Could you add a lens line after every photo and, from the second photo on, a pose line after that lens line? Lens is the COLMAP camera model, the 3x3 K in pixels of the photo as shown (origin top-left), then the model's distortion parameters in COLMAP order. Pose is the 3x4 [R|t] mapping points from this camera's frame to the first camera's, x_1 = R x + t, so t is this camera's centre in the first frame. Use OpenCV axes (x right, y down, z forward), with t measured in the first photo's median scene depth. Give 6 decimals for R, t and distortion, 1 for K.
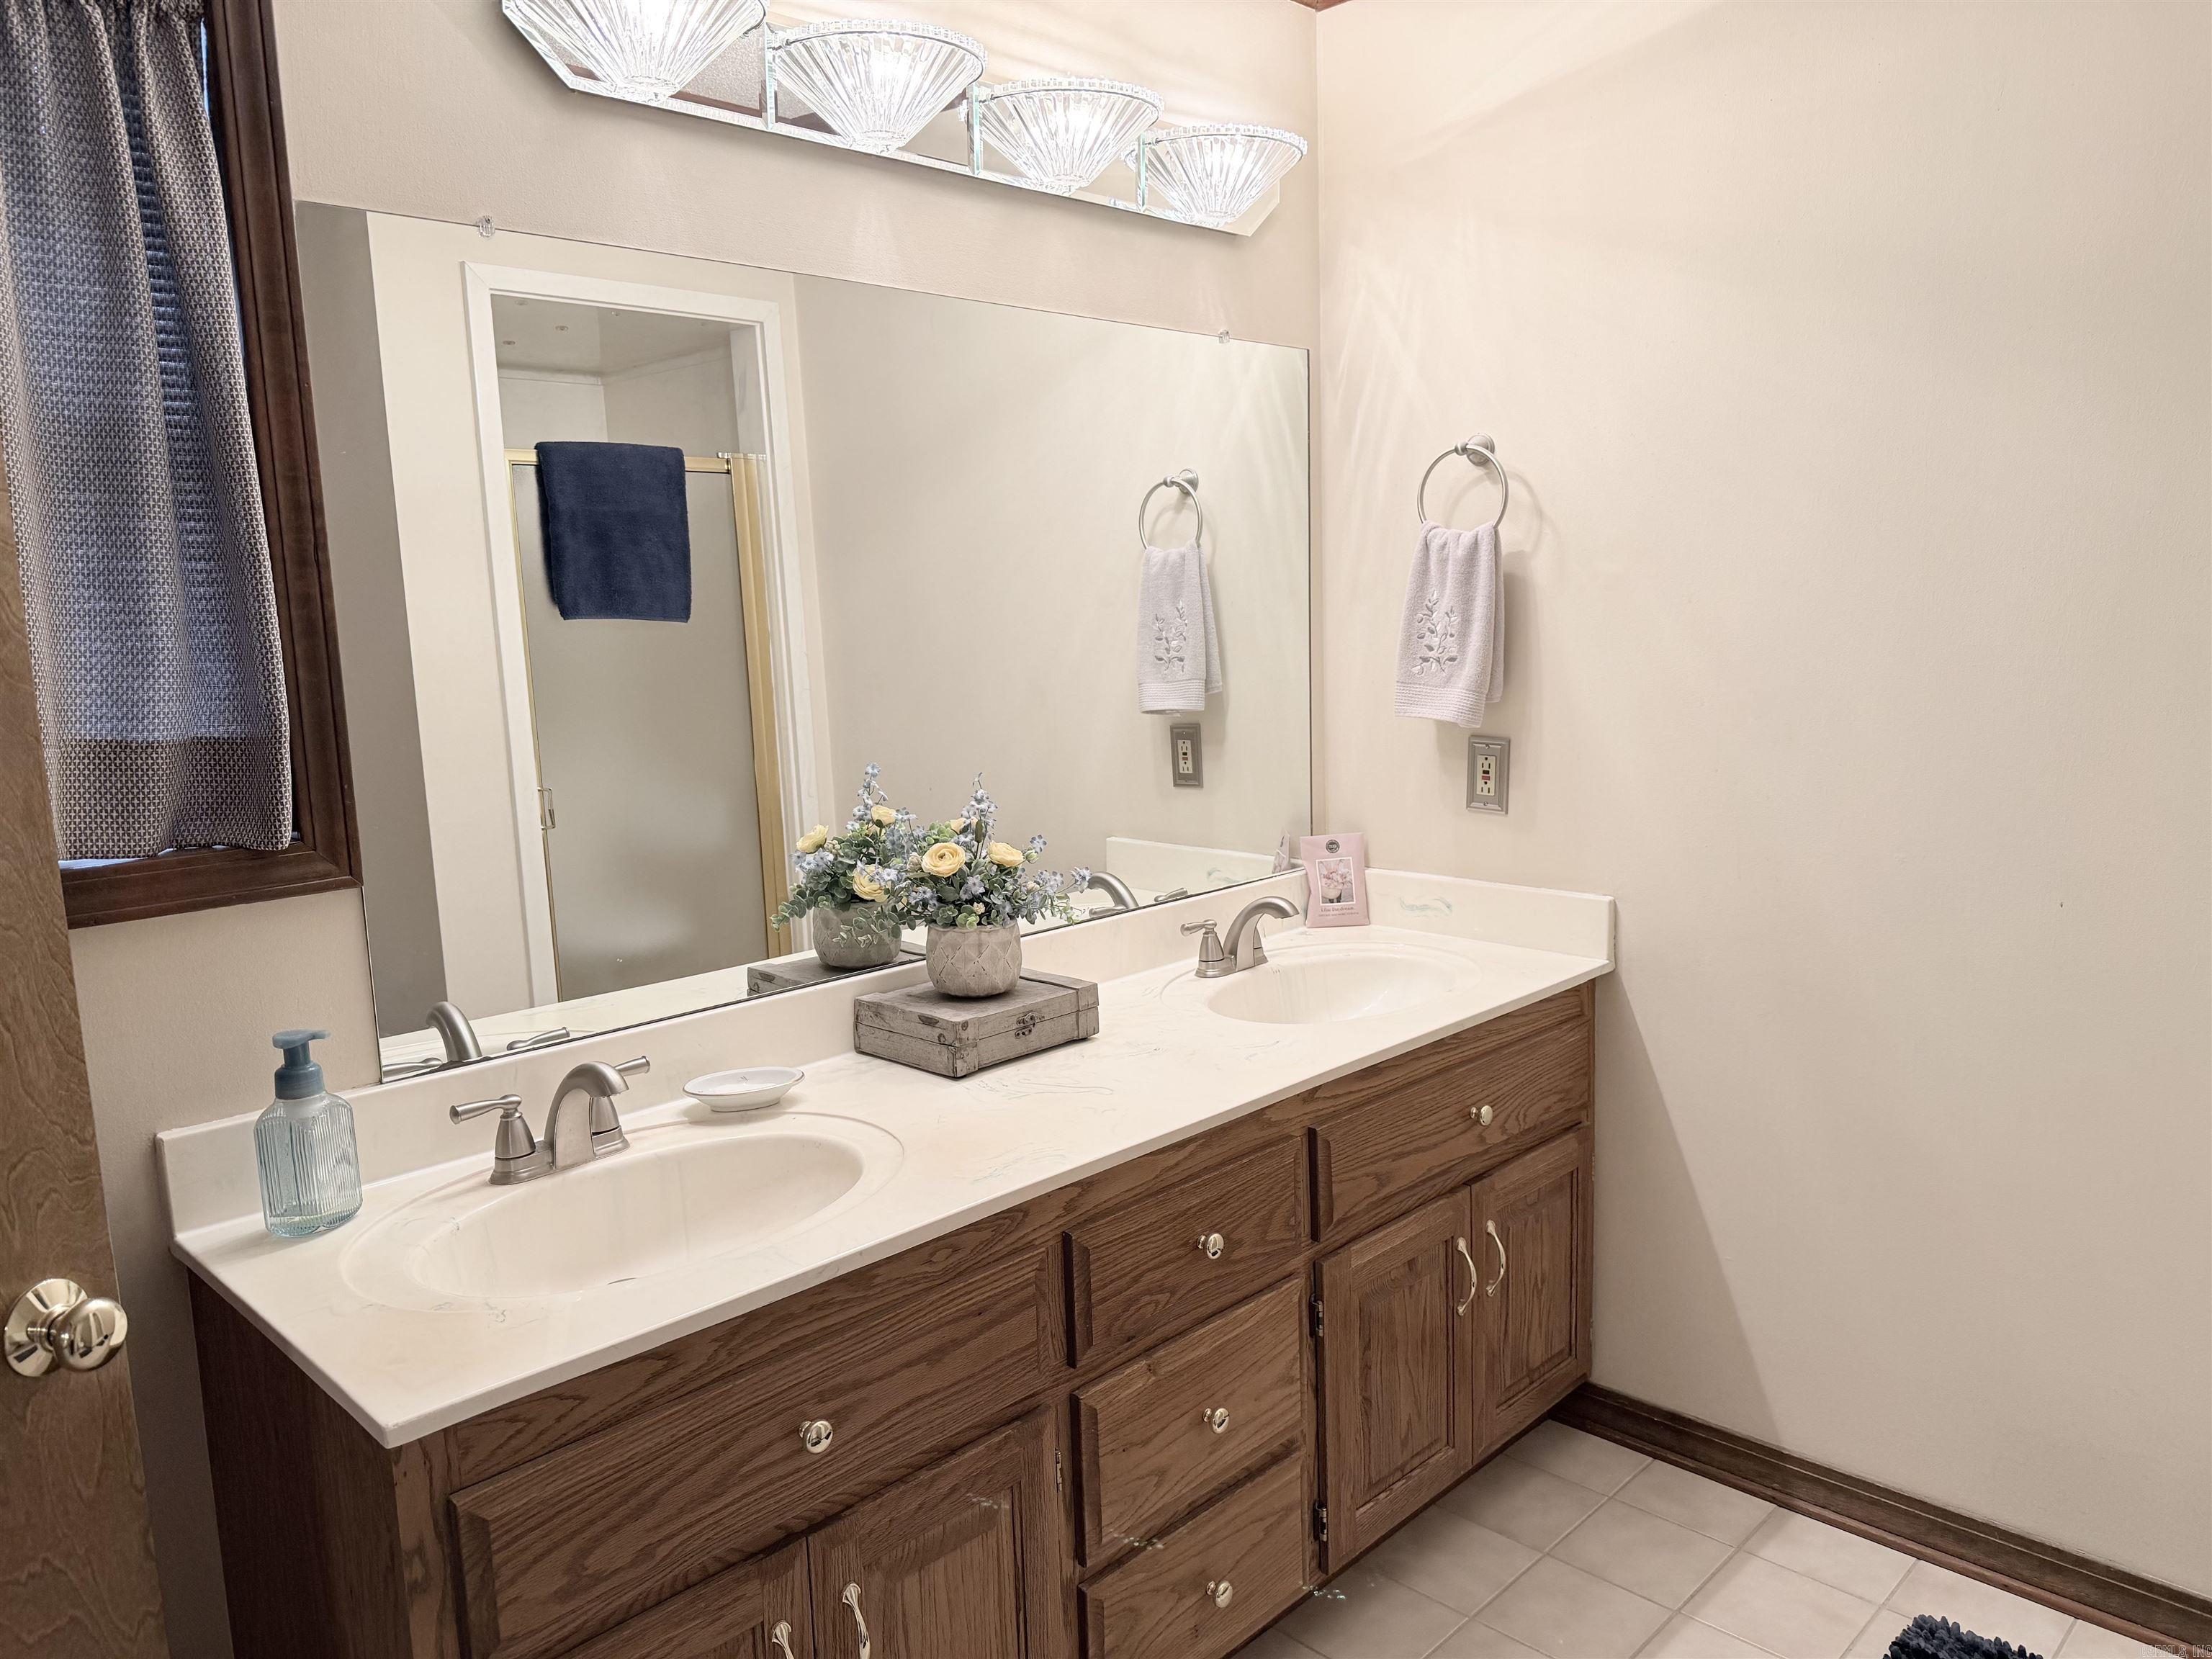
lens RADIAL K [[1533.0, 0, 1093.0], [0, 1533.0, 830.3], [0, 0, 1]] dist [0.048828, -0.077515]
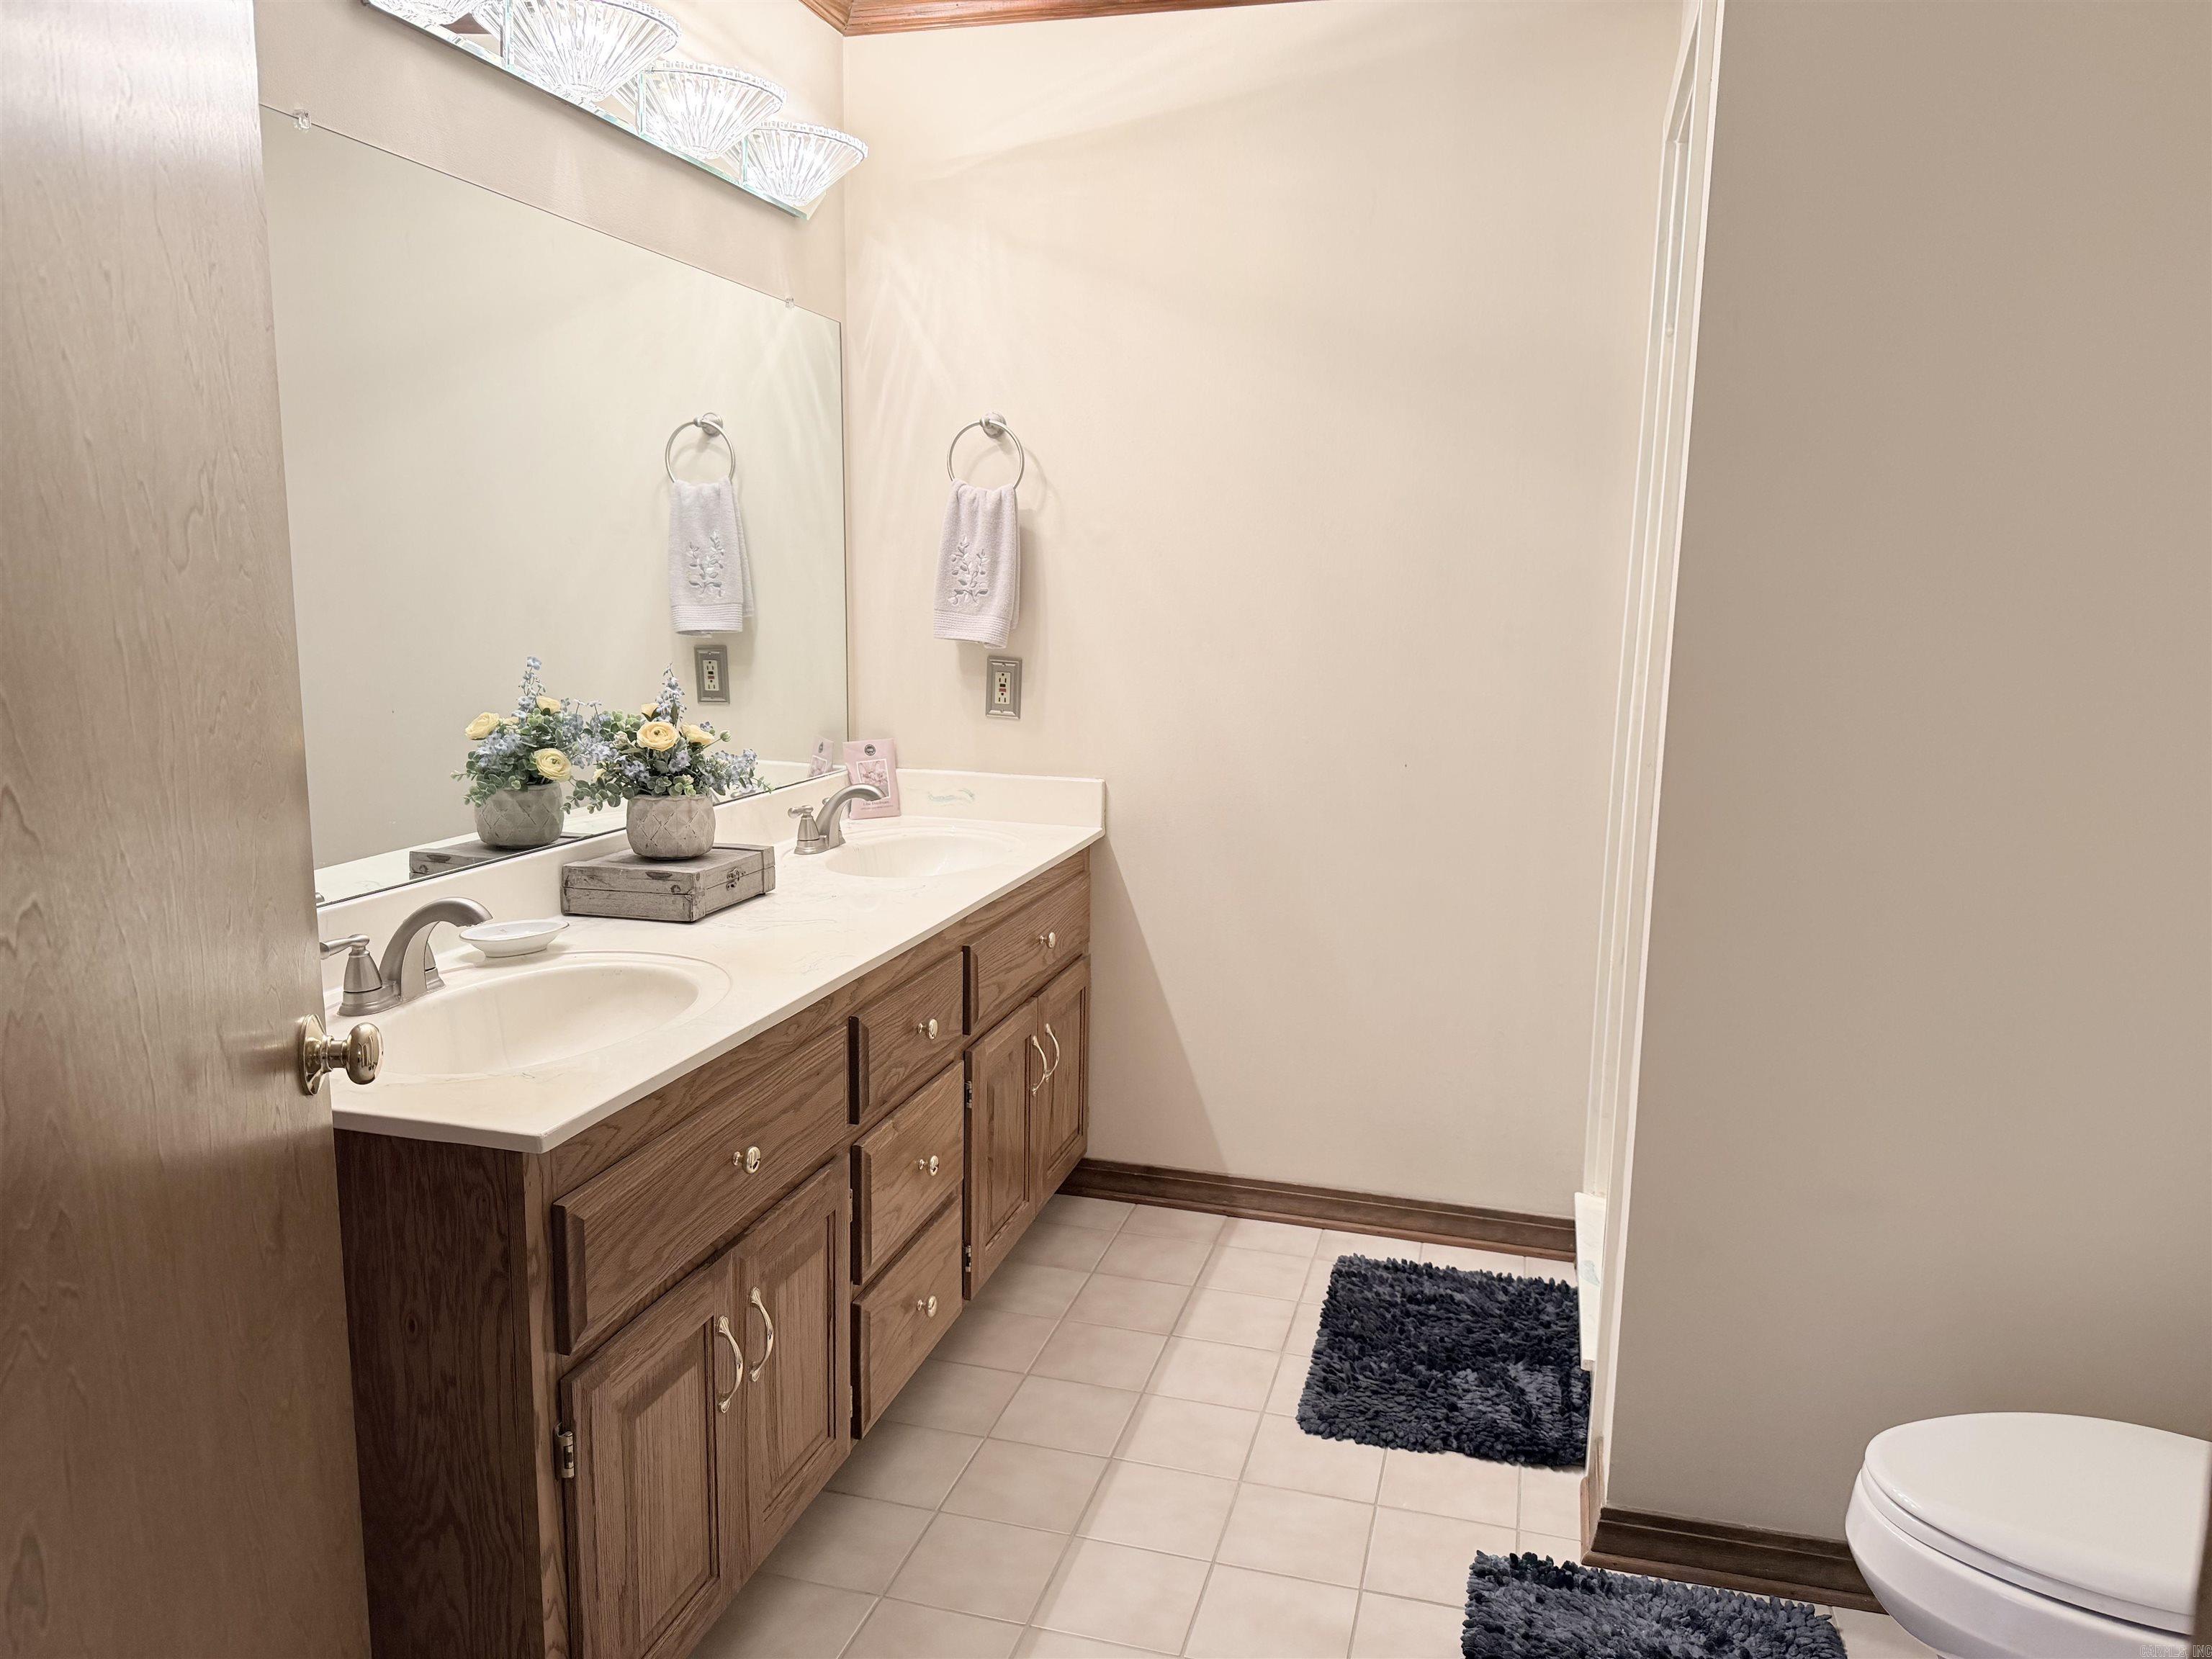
lens RADIAL K [[1533.0, 0, 1133.2], [0, 1533.0, 831.7], [0, 0, 1]] dist [0.048828, -0.077515]
pose [[0.858510, -0.031560, 0.511825, -0.353660], [0.024654, 0.999490, 0.020276, 0.070142], [-0.512204, -0.004789, 0.858850, -0.150719]]
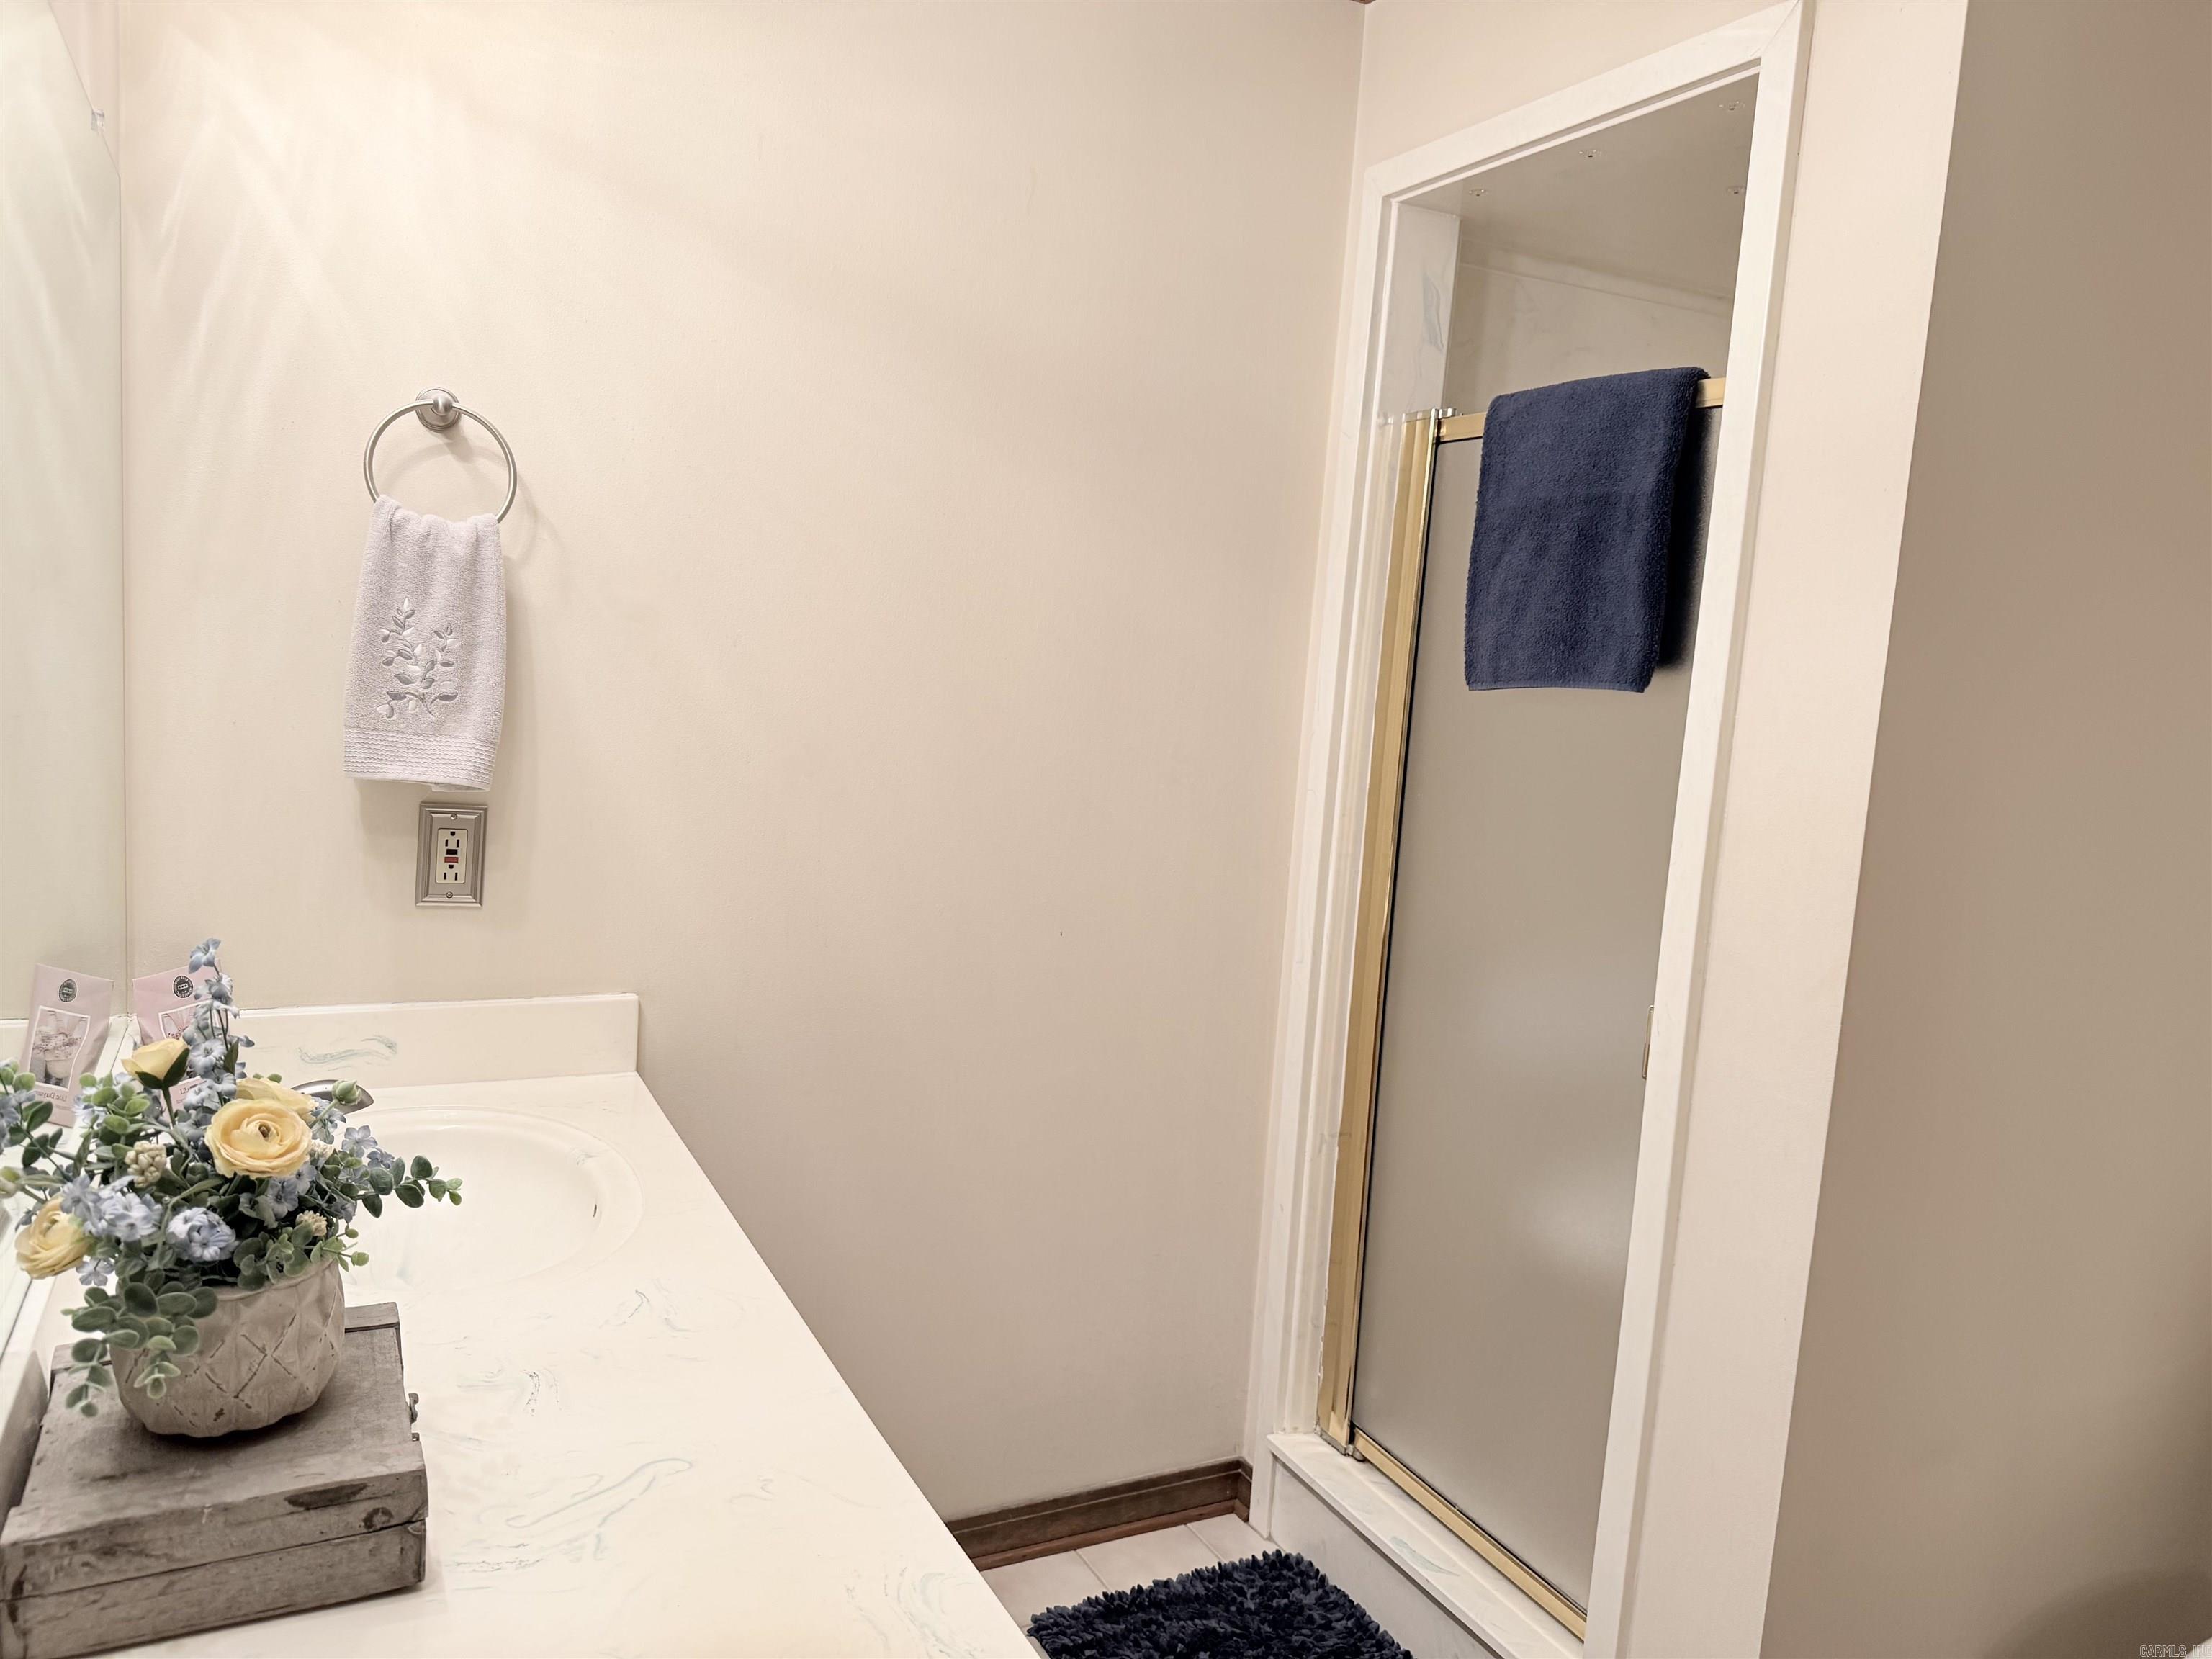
lens RADIAL K [[1533.0, 0, 1120.0], [0, 1533.0, 817.6], [0, 0, 1]] dist [0.048828, -0.077515]
pose [[0.293778, -0.047062, 0.954715, -0.419137], [0.062994, 0.997569, 0.029791, -0.066999], [-0.953796, 0.051389, 0.296028, 0.575270]]
